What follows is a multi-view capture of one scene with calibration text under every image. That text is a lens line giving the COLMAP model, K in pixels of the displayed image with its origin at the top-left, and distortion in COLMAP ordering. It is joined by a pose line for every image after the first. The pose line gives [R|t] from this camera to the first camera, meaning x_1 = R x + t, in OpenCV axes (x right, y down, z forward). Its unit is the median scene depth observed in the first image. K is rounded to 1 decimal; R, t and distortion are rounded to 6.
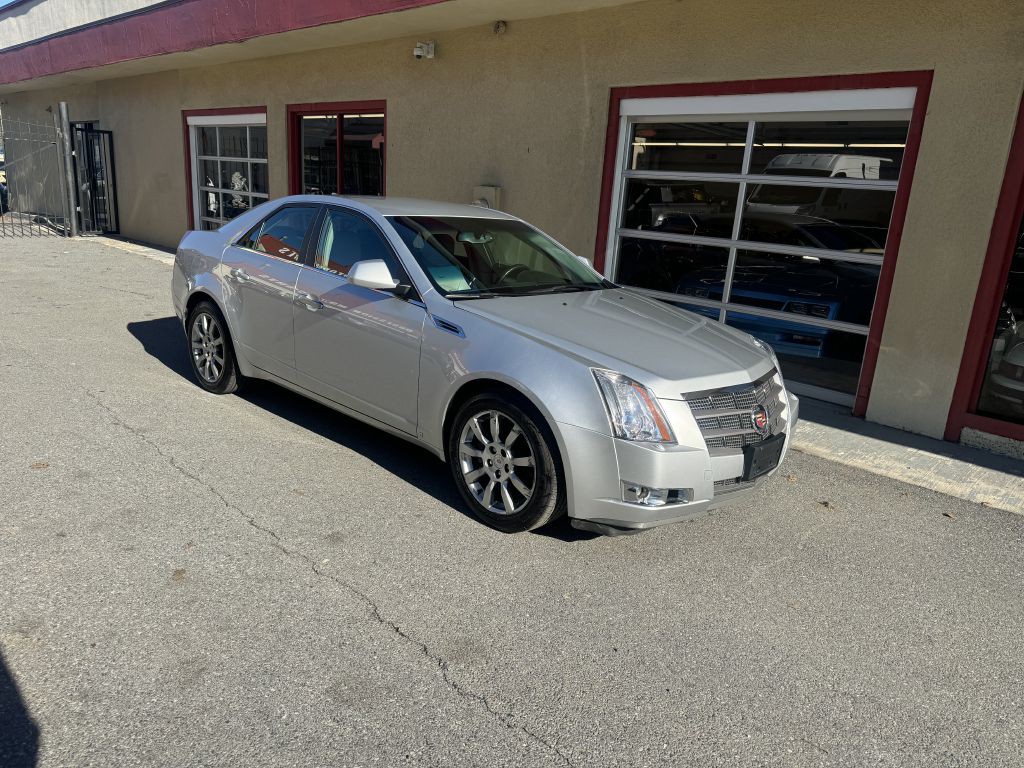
lens RADIAL K [[726.1, 0, 515.5], [0, 726.1, 382.2], [0, 0, 1]] dist [0.044087, -0.045378]
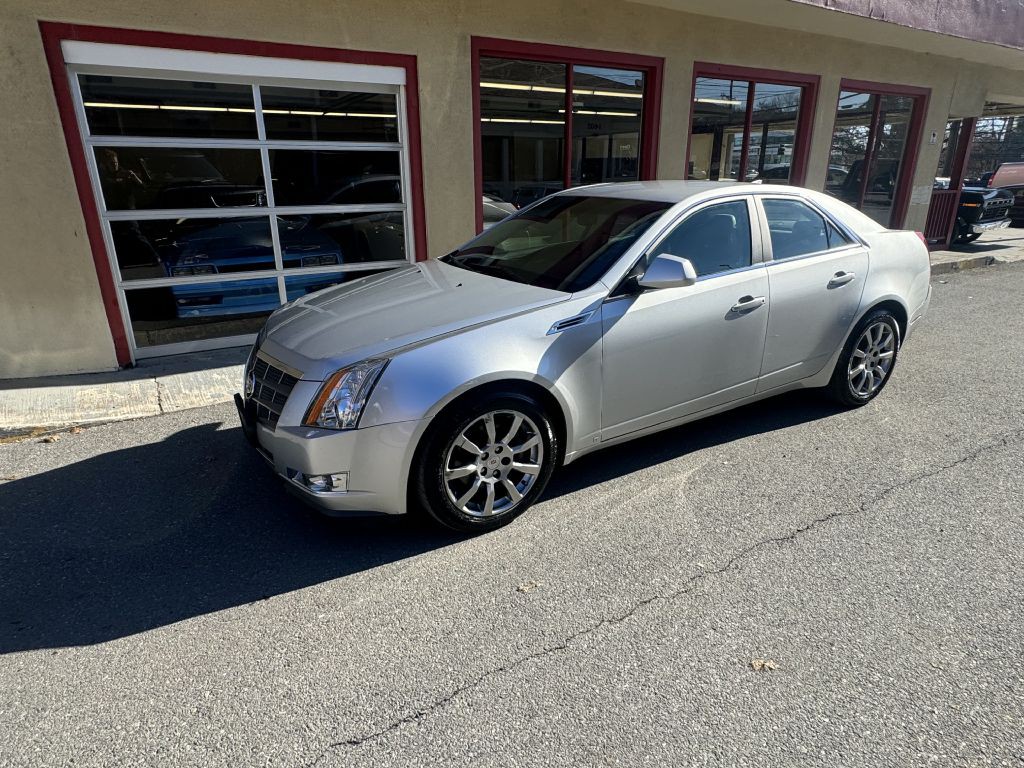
lens RADIAL K [[612.0, 0, 513.8], [0, 612.0, 386.6], [0, 0, 1]] dist [0.000503, -0.000155]
pose [[0.245092, -0.384425, 0.890027, -0.575354], [0.272830, 0.908275, 0.317176, -0.180307], [-0.930319, 0.165089, 0.327493, 0.556508]]
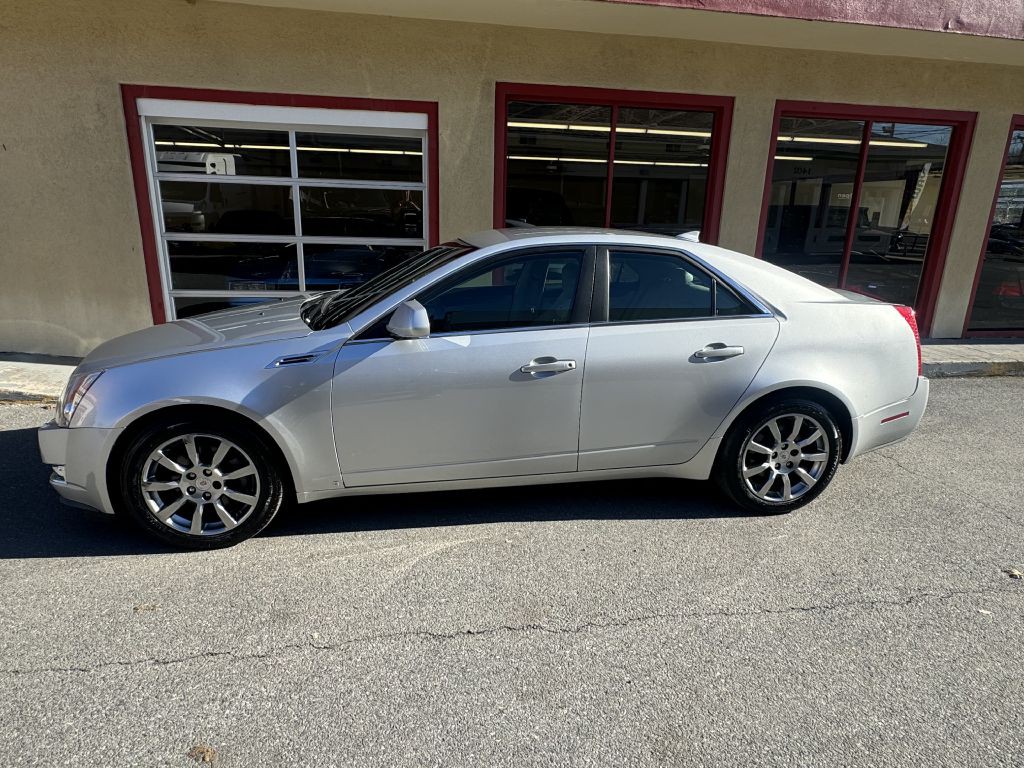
lens RADIAL K [[612.0, 0, 514.1], [0, 612.0, 384.7], [0, 0, 1]] dist [0.000503, -0.000155]
pose [[0.586988, -0.269942, 0.763267, -0.363408], [0.220038, 0.960481, 0.170470, -0.074454], [-0.779120, 0.067884, 0.623188, 0.193936]]
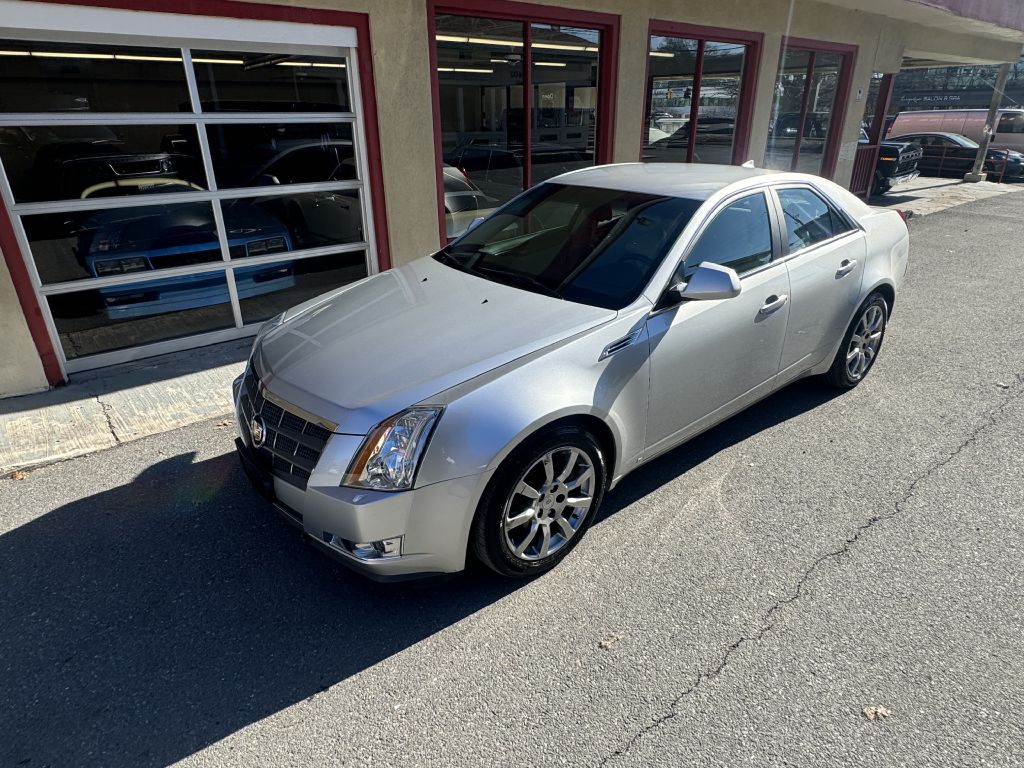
lens RADIAL K [[612.0, 0, 513.0], [0, 612.0, 379.1], [0, 0, 1]] dist [0.000503, -0.000155]
pose [[0.104049, -0.457892, 0.882898, -0.524165], [0.272761, 0.866817, 0.417408, -0.255612], [-0.956439, 0.197389, 0.215086, 0.659678]]
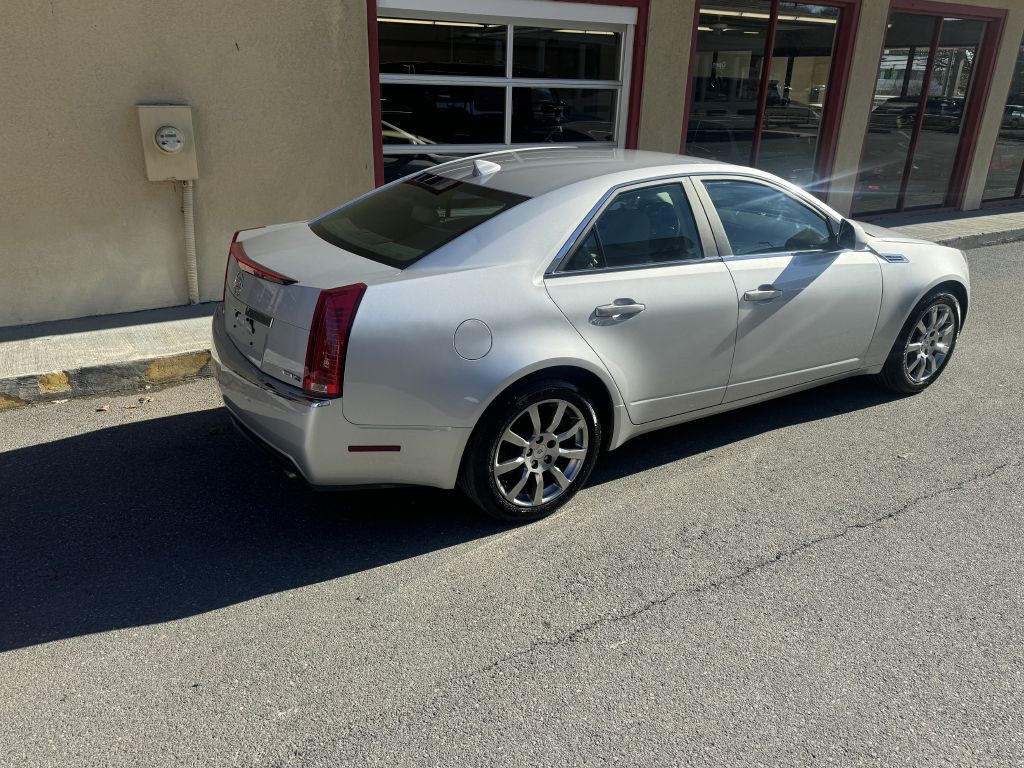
lens RADIAL K [[753.8, 0, 507.9], [0, 753.8, 360.9], [0, 0, 1]] dist [0.046161, -0.047175]
pose [[0.264338, -0.395650, 0.879538, -0.964847], [0.241650, 0.910057, 0.336753, -0.338980], [-0.933665, 0.123524, 0.336171, 0.828468]]
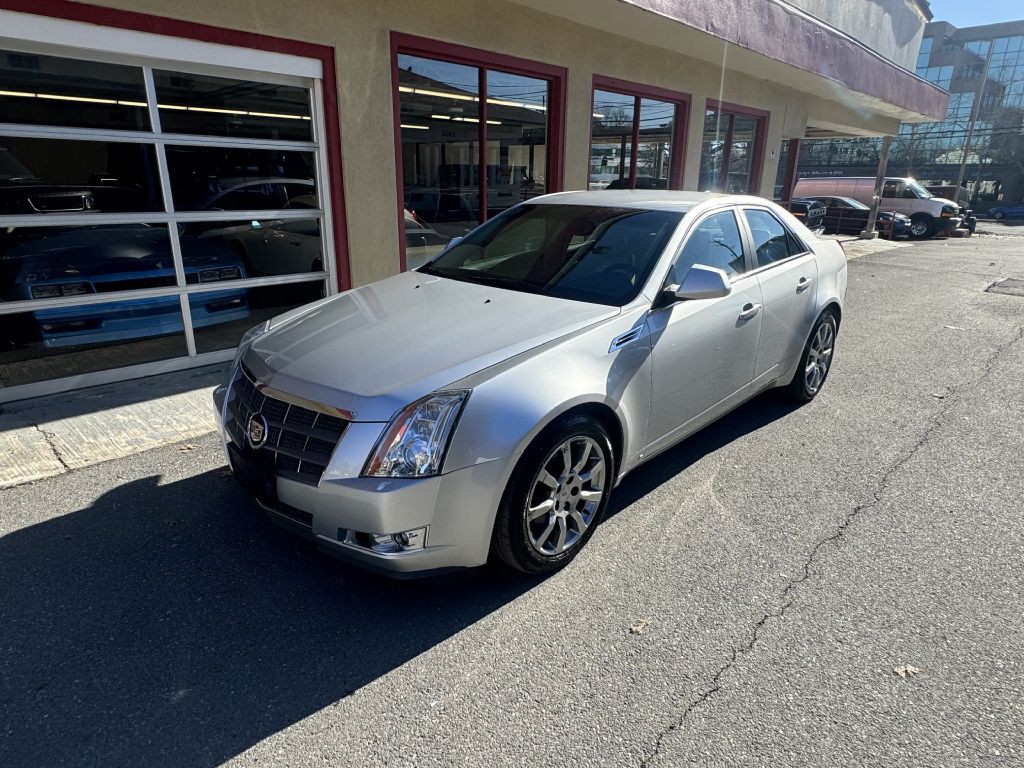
lens RADIAL K [[612.0, 0, 513.6], [0, 612.0, 385.5], [0, 0, 1]] dist [0.000503, -0.000155]
pose [[-0.012972, -0.382317, 0.923940, -0.548412], [0.244007, 0.894873, 0.373715, -0.225917], [-0.969687, 0.230296, 0.081680, 0.736815]]
